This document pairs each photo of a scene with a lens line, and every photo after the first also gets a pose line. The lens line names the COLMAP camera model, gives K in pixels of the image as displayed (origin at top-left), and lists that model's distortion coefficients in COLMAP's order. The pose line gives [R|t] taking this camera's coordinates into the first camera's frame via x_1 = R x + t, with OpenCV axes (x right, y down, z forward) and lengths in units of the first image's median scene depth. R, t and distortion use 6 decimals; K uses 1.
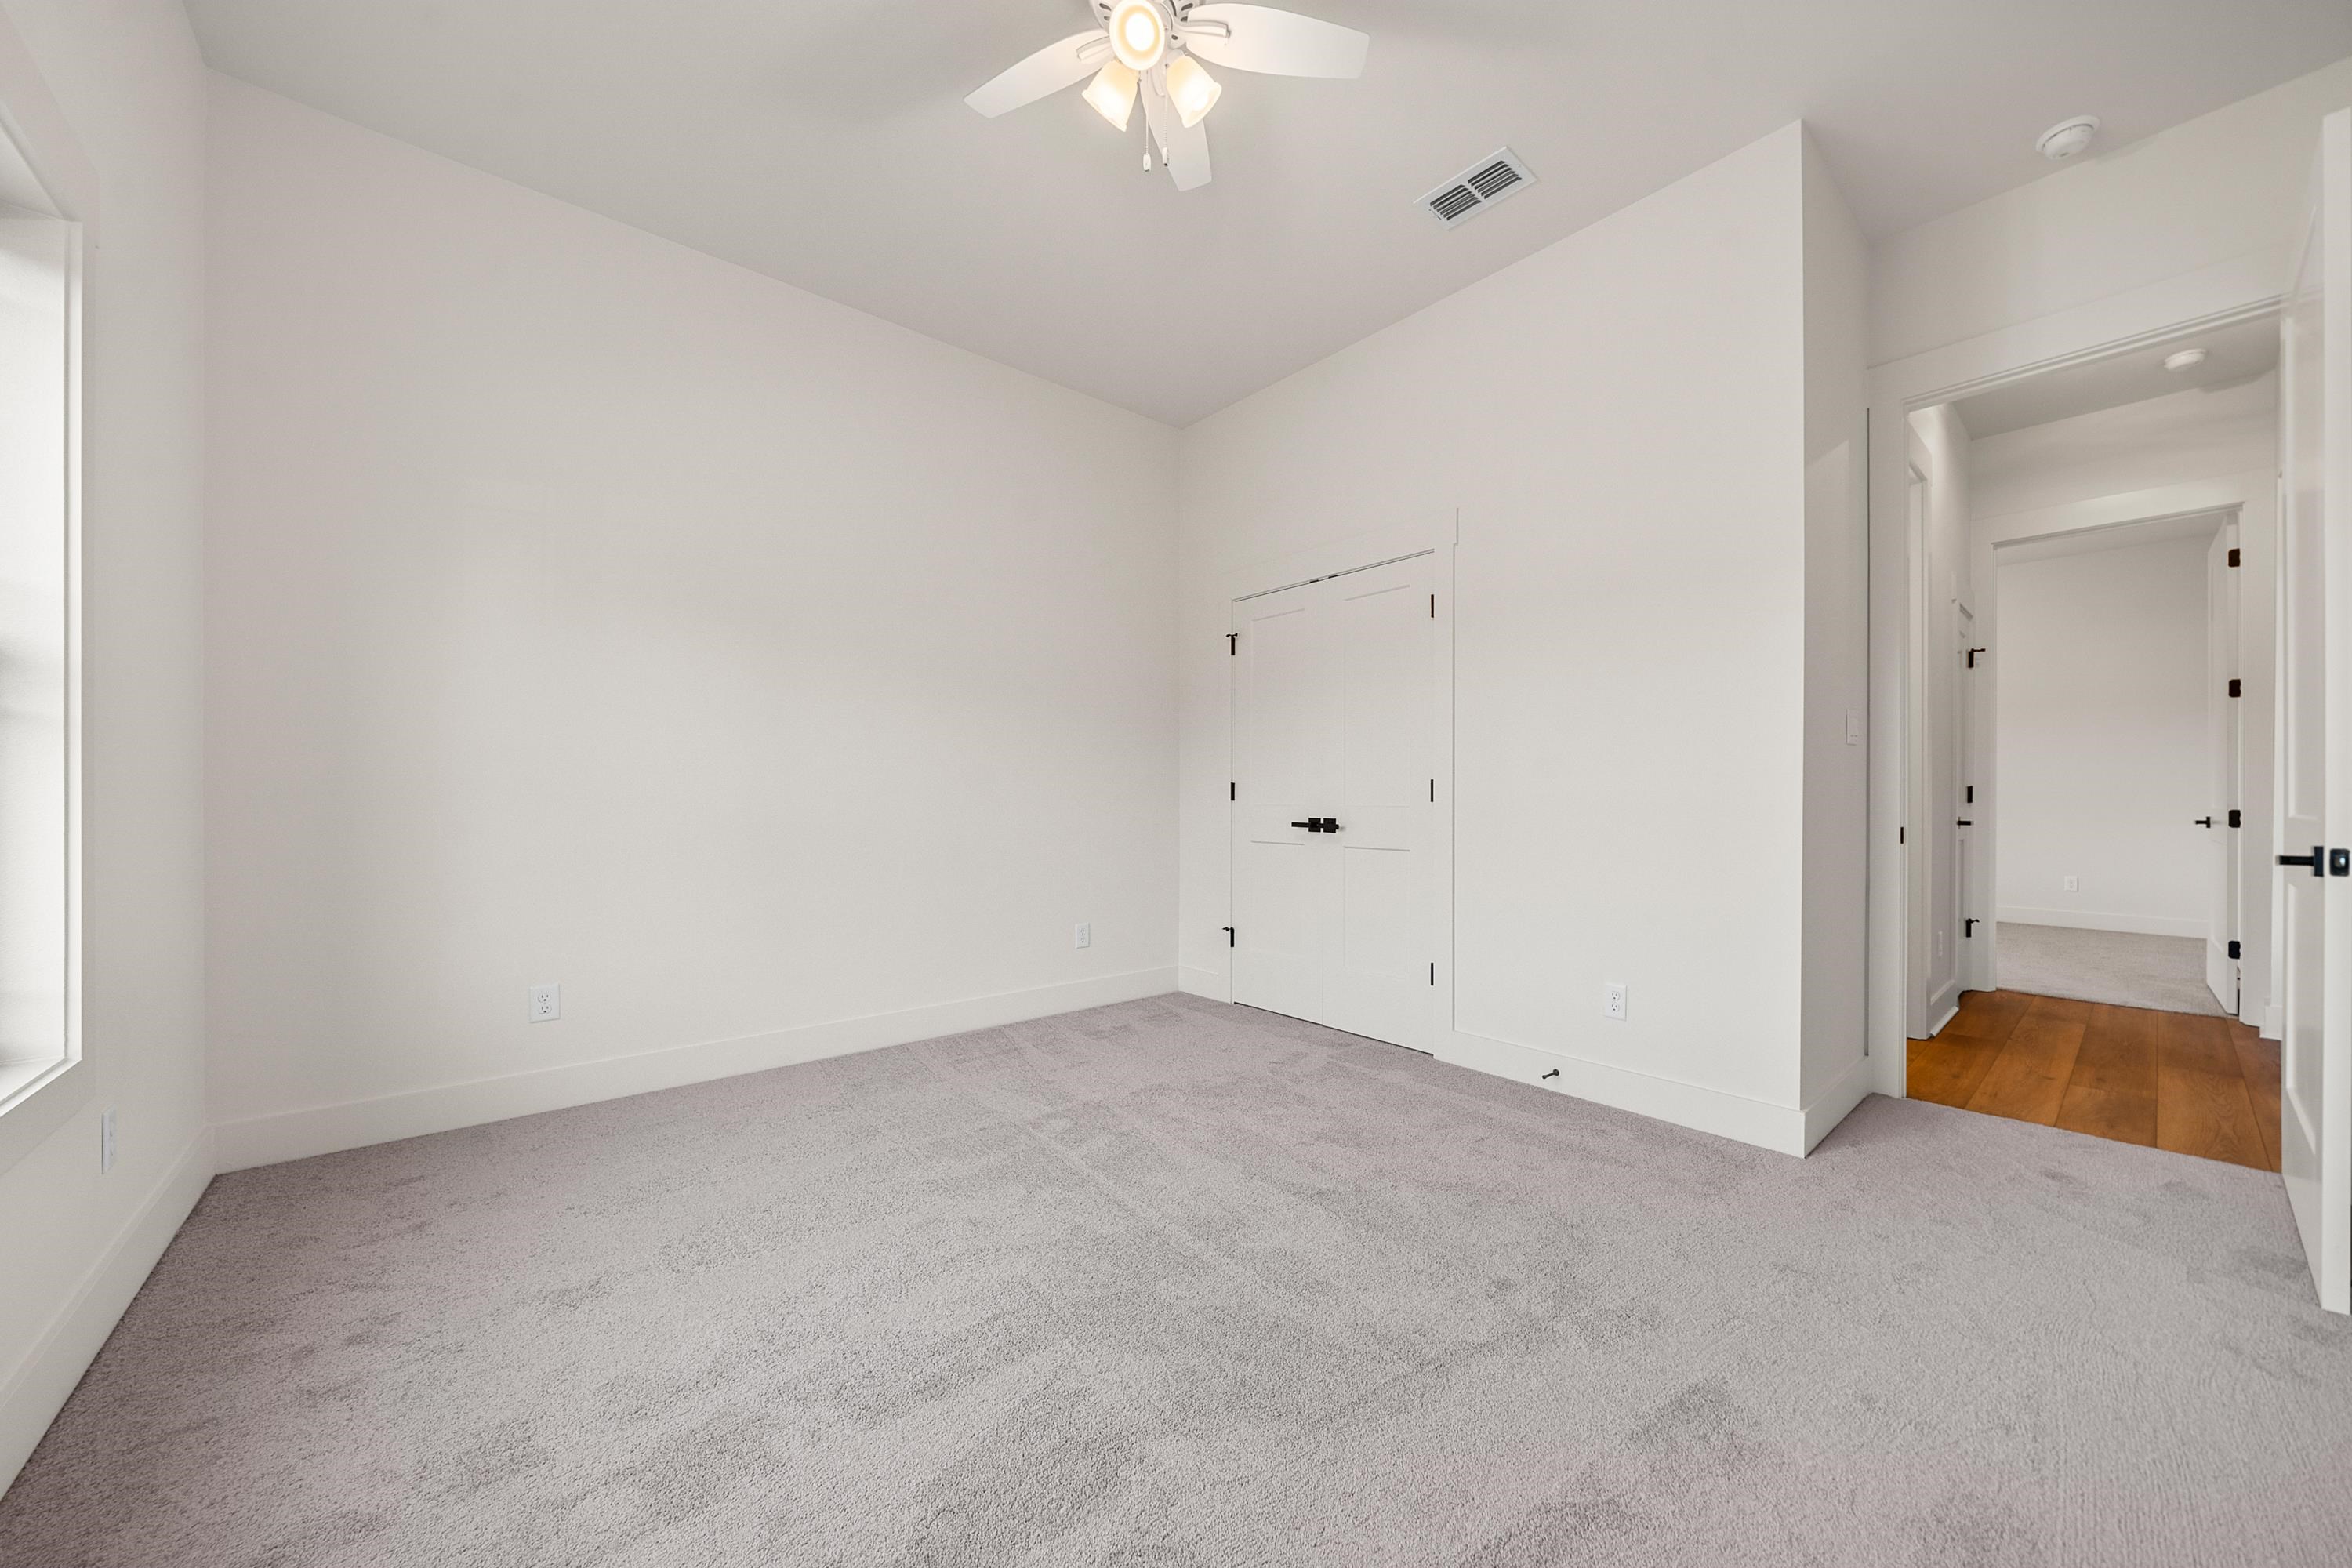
lens RADIAL K [[852.6, 0, 1179.2], [0, 852.6, 804.1], [0, 0, 1]] dist [0.008301, 0.000050]
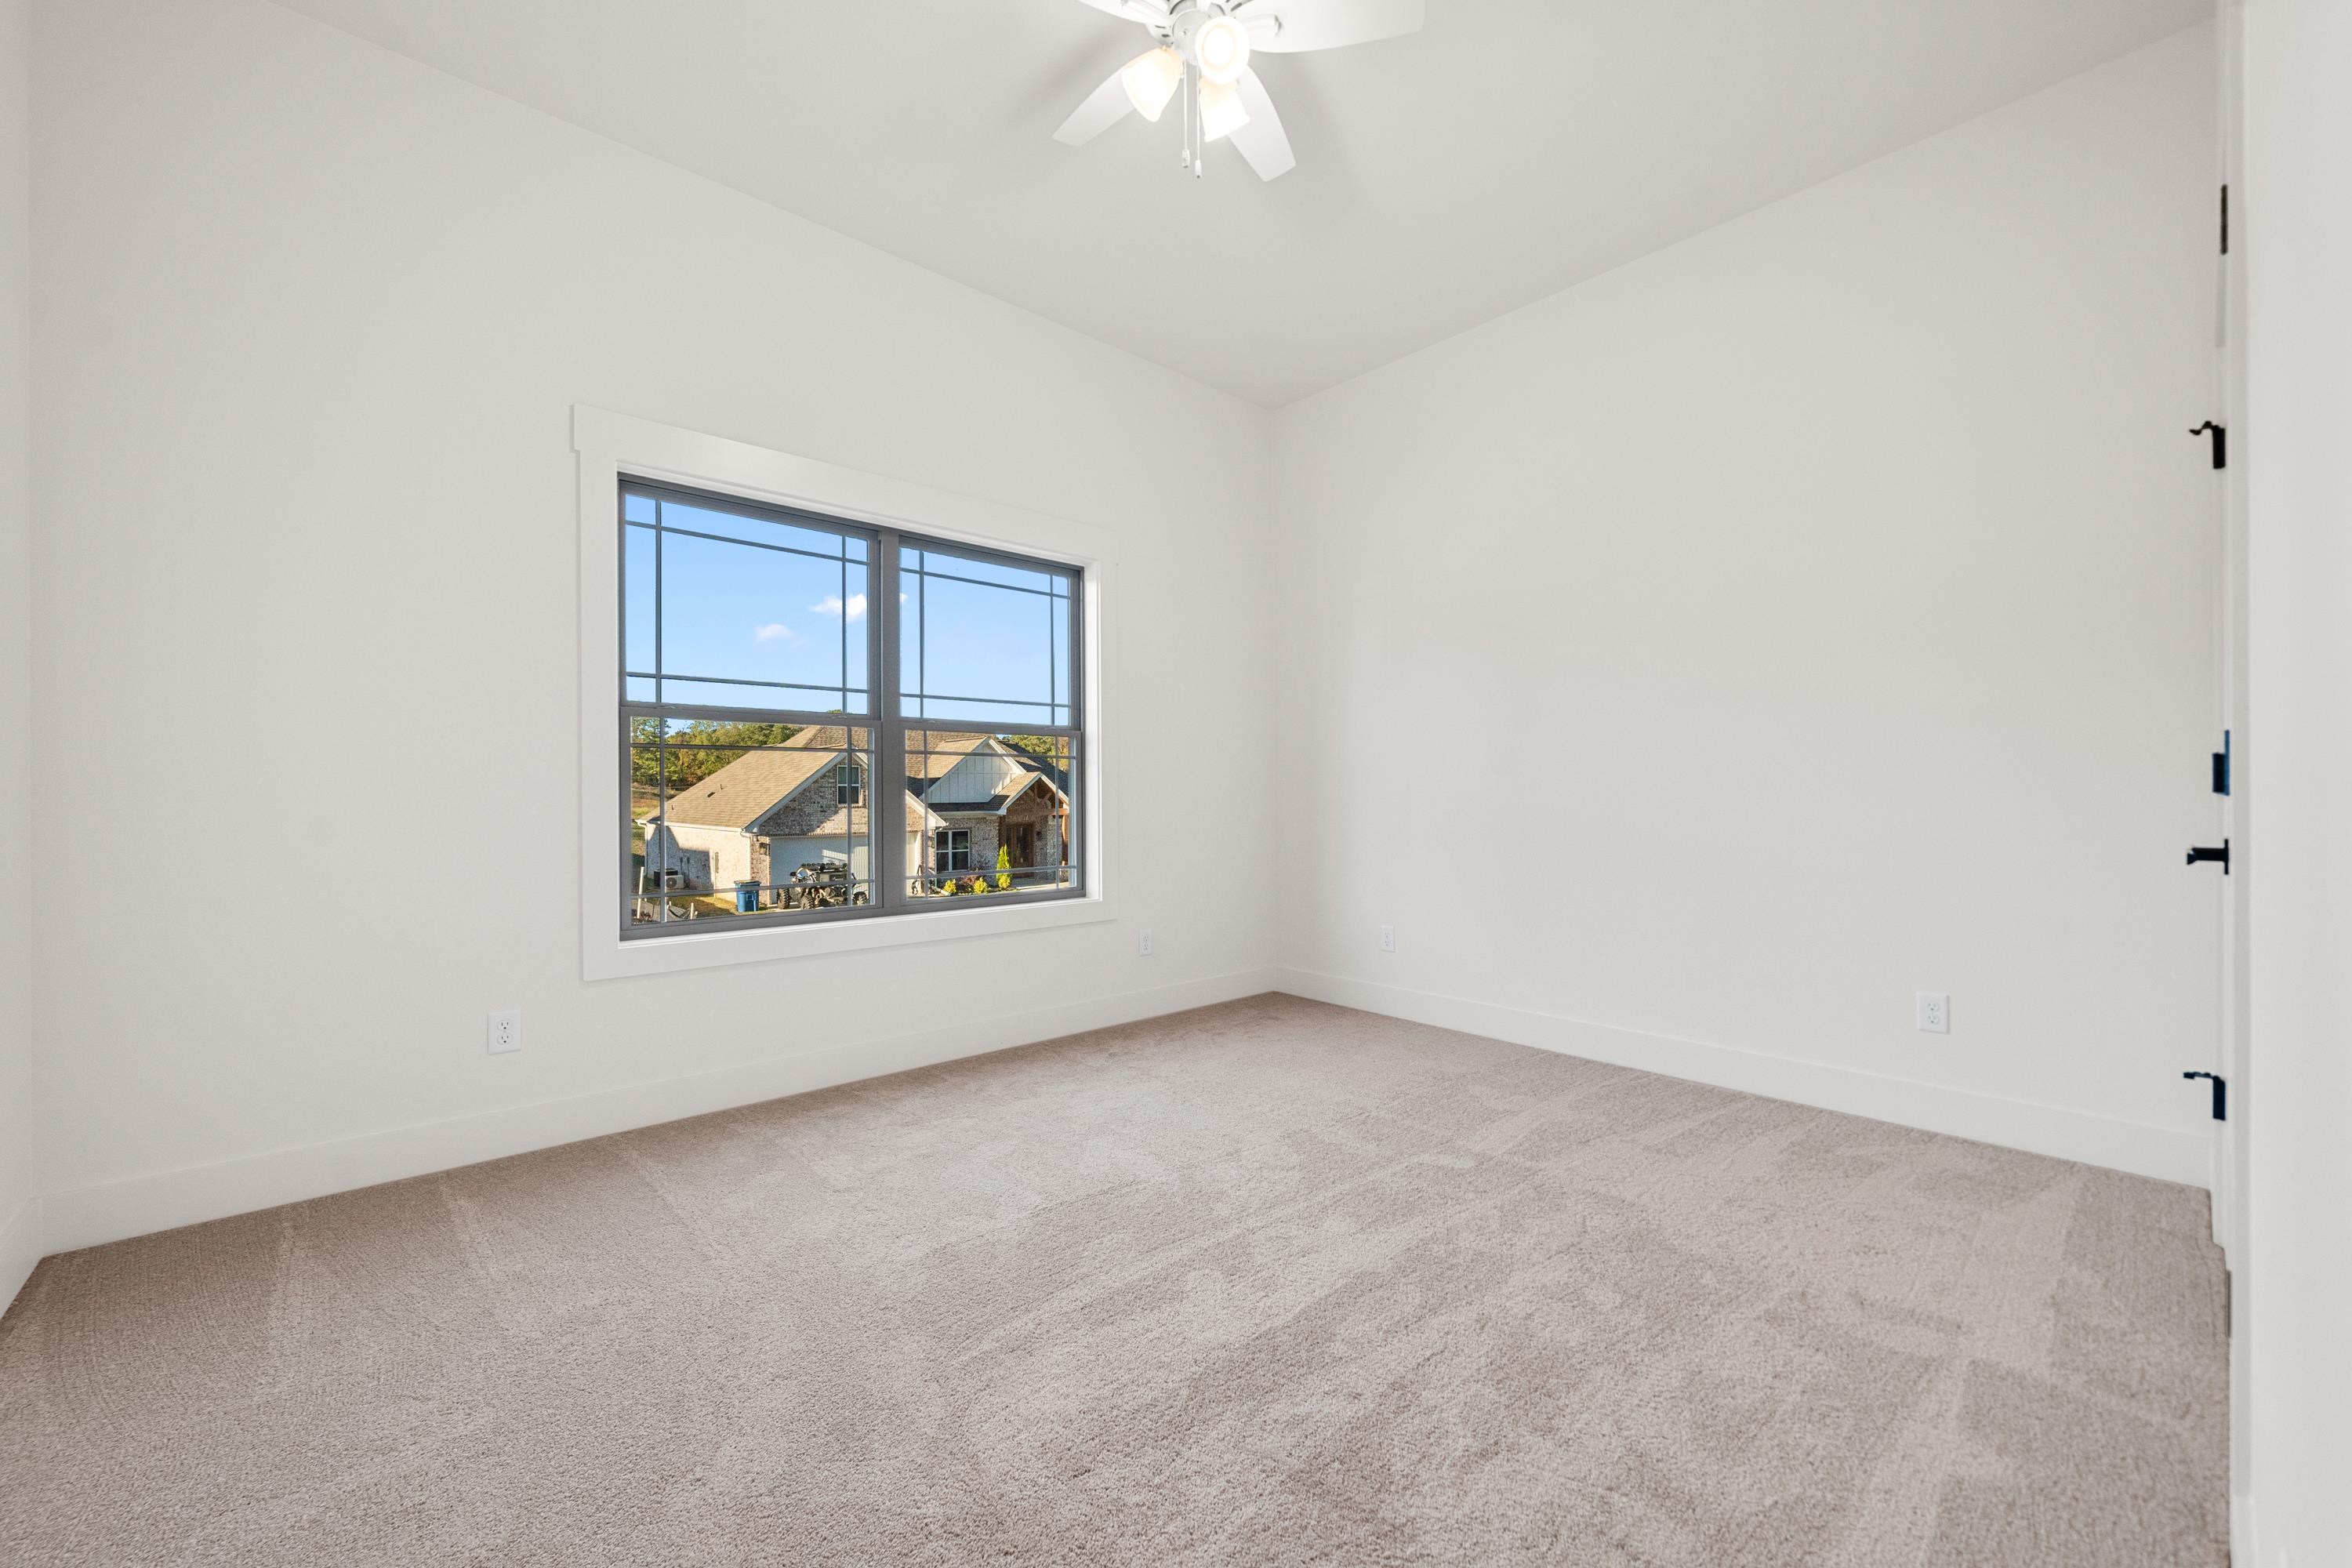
lens RADIAL K [[825.2, 0, 1171.8], [0, 825.2, 803.6], [0, 0, 1]] dist [0.000136, 0.000027]
pose [[0.060351, 0.002611, -0.998174, 0.649392], [0.001657, 0.999995, 0.002716, 0.008896], [0.998176, -0.001818, 0.060346, 0.637303]]
